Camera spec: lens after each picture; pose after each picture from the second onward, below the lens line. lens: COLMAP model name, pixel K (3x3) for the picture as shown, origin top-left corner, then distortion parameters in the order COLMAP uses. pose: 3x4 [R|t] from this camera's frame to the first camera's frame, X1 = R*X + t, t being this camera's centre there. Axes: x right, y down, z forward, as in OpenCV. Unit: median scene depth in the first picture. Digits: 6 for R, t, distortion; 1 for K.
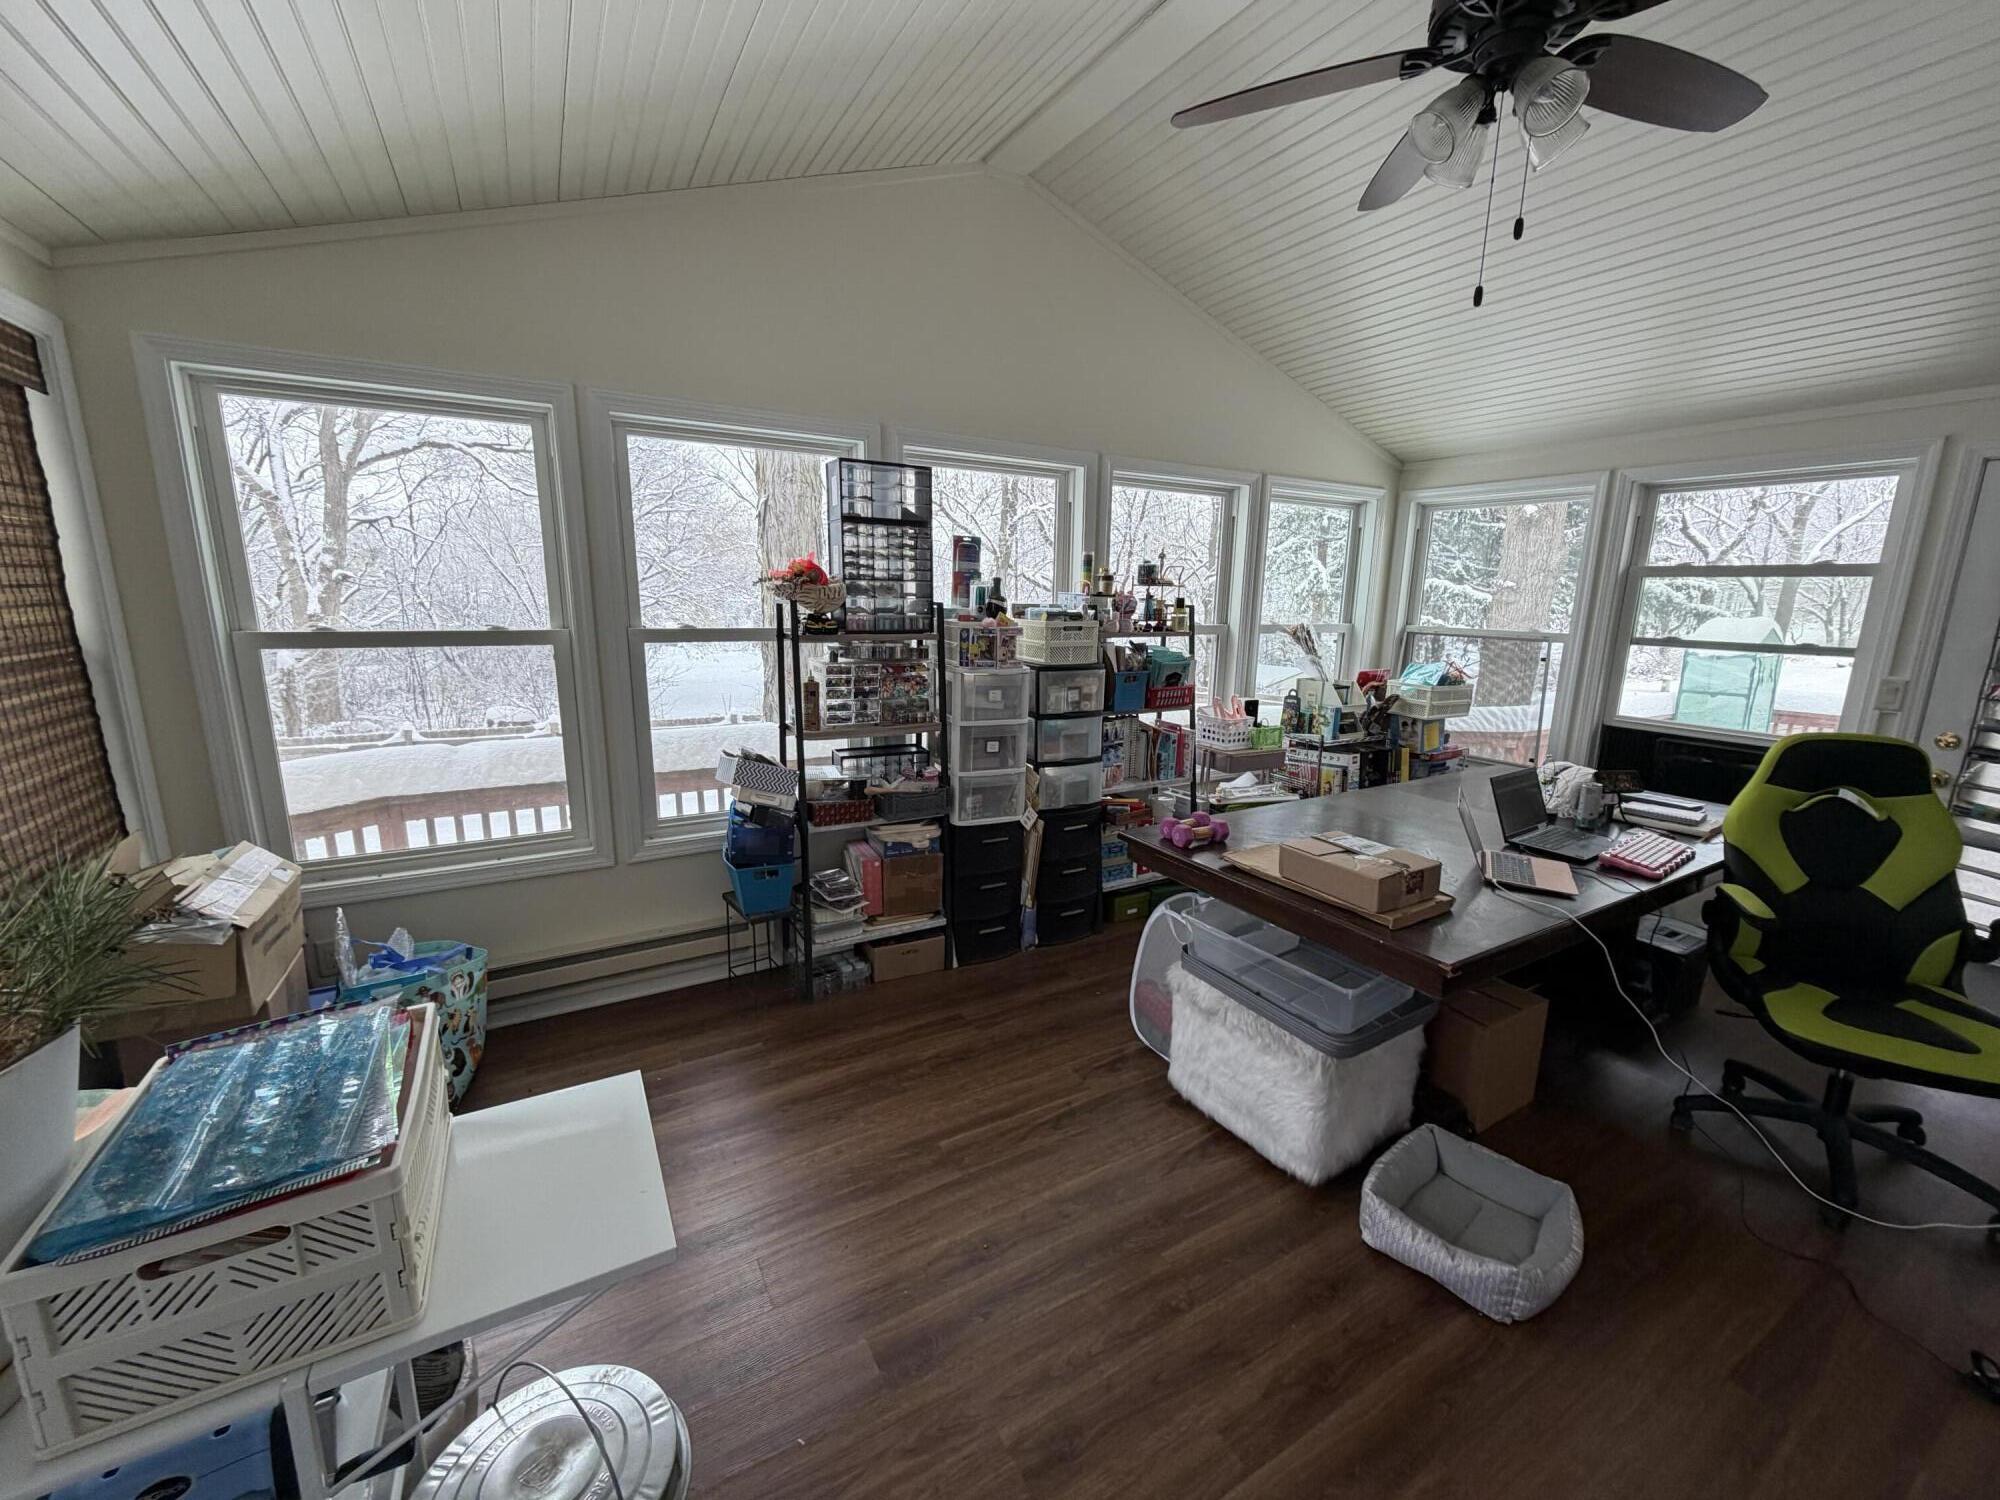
lens RADIAL K [[796.7, 0, 1003.4], [0, 796.7, 756.9], [0, 0, 1]] dist [-0.000503, -0.000639]
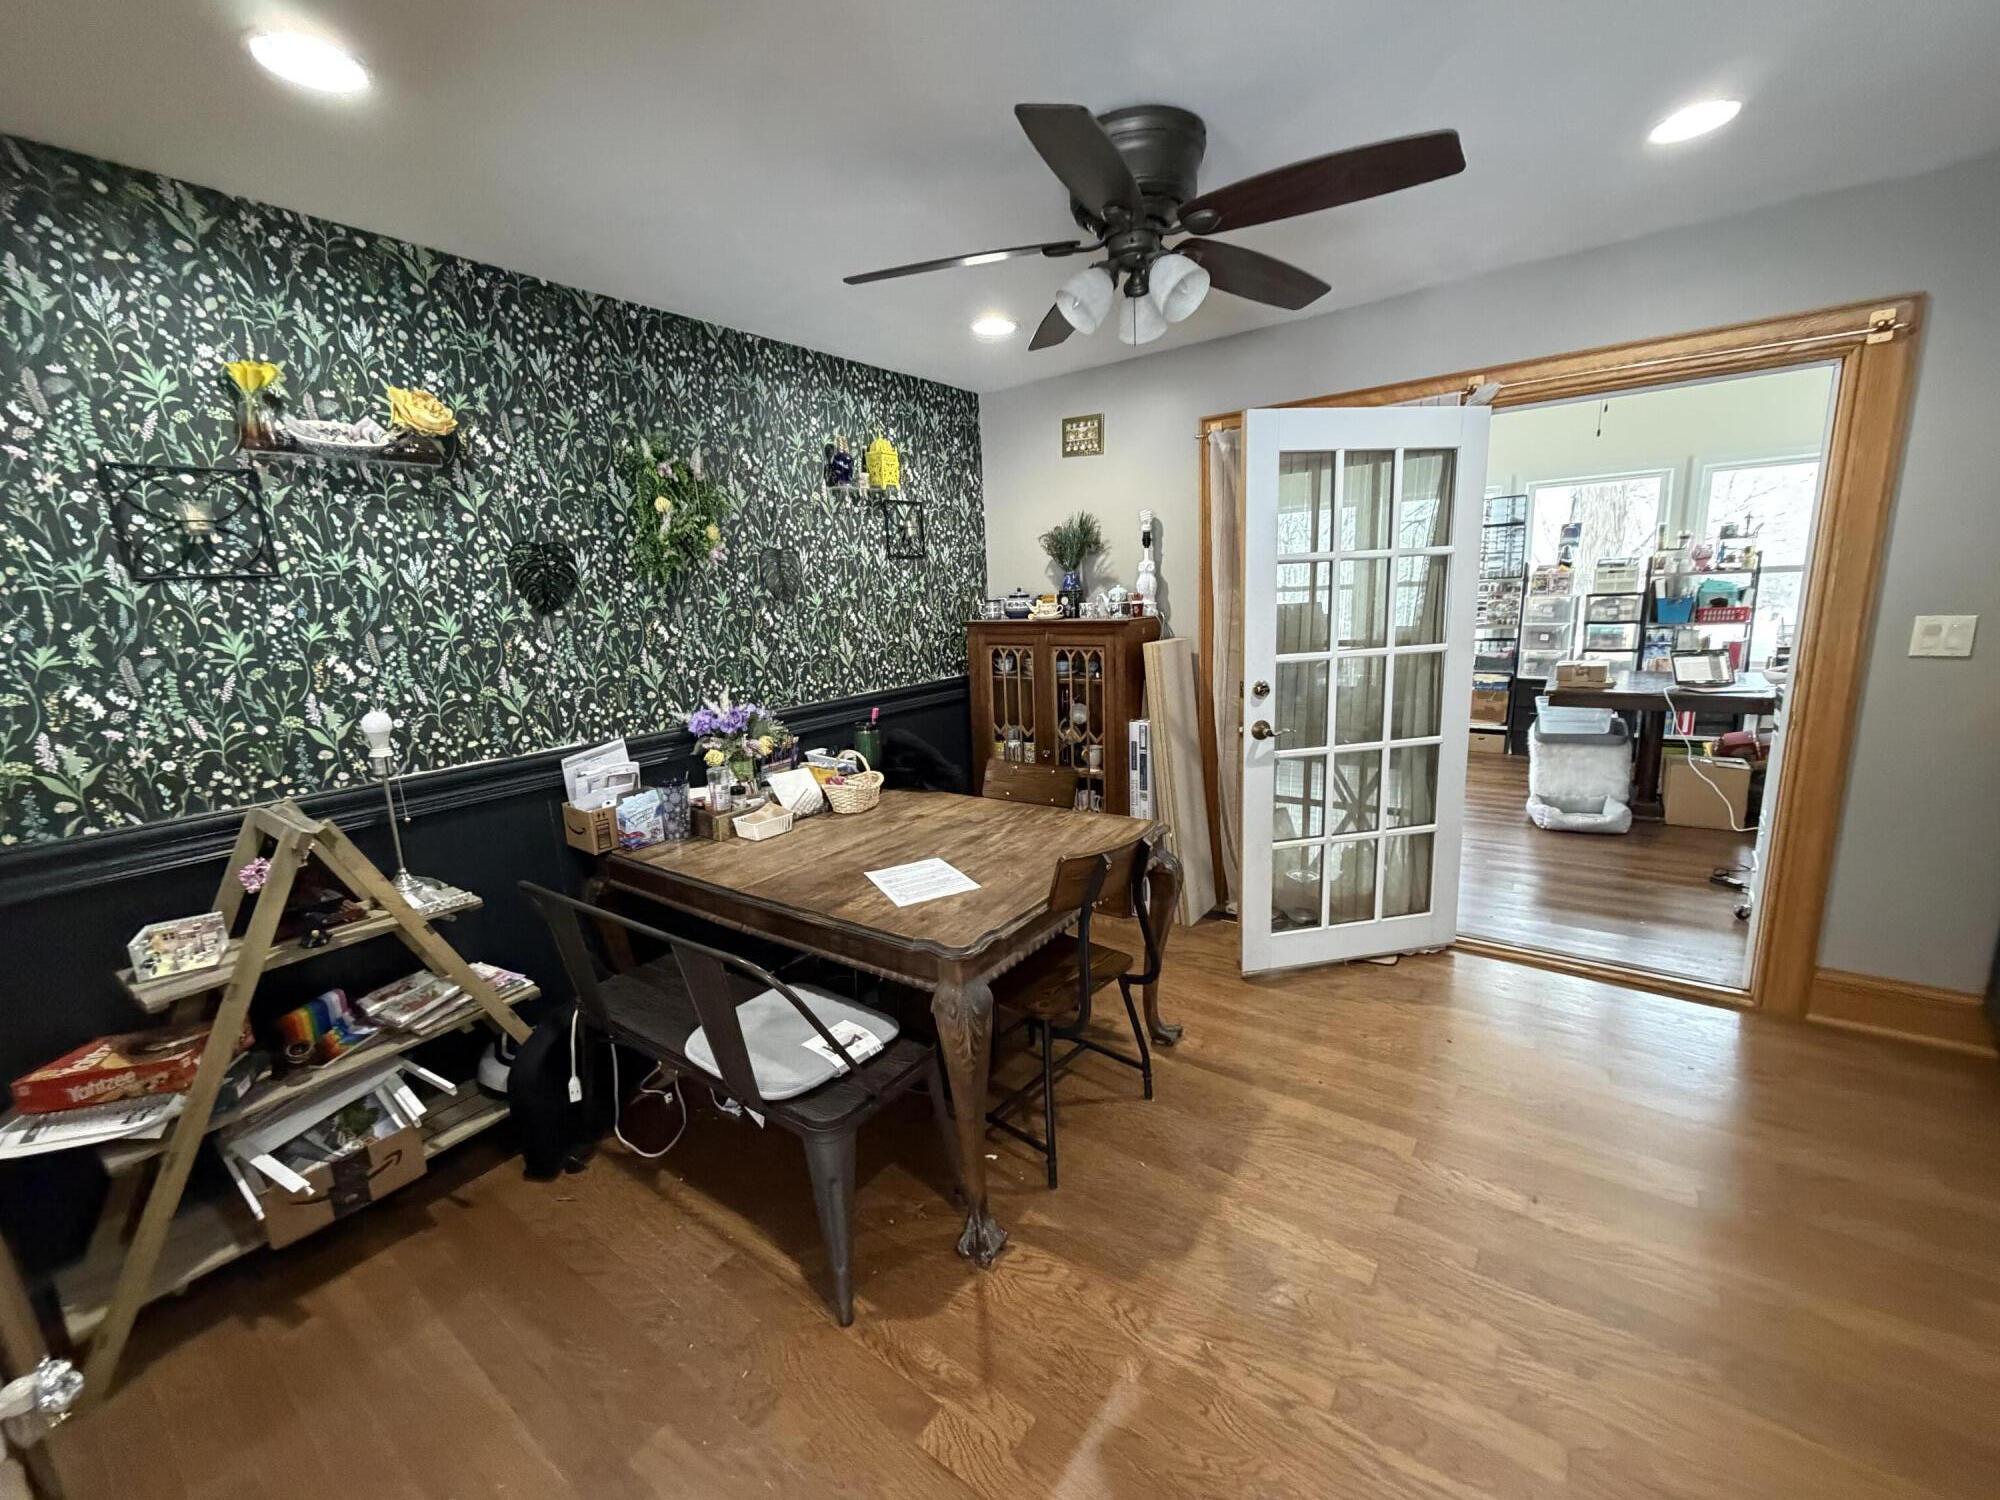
lens RADIAL K [[796.7, 0, 1002.0], [0, 796.7, 750.1], [0, 0, 1]] dist [-0.000503, -0.000639]
pose [[0.405418, 0.145115, -0.902540, 1.145656], [-0.127480, 0.986647, 0.101374, 0.211881], [0.905199, 0.073956, 0.418504, -0.887524]]
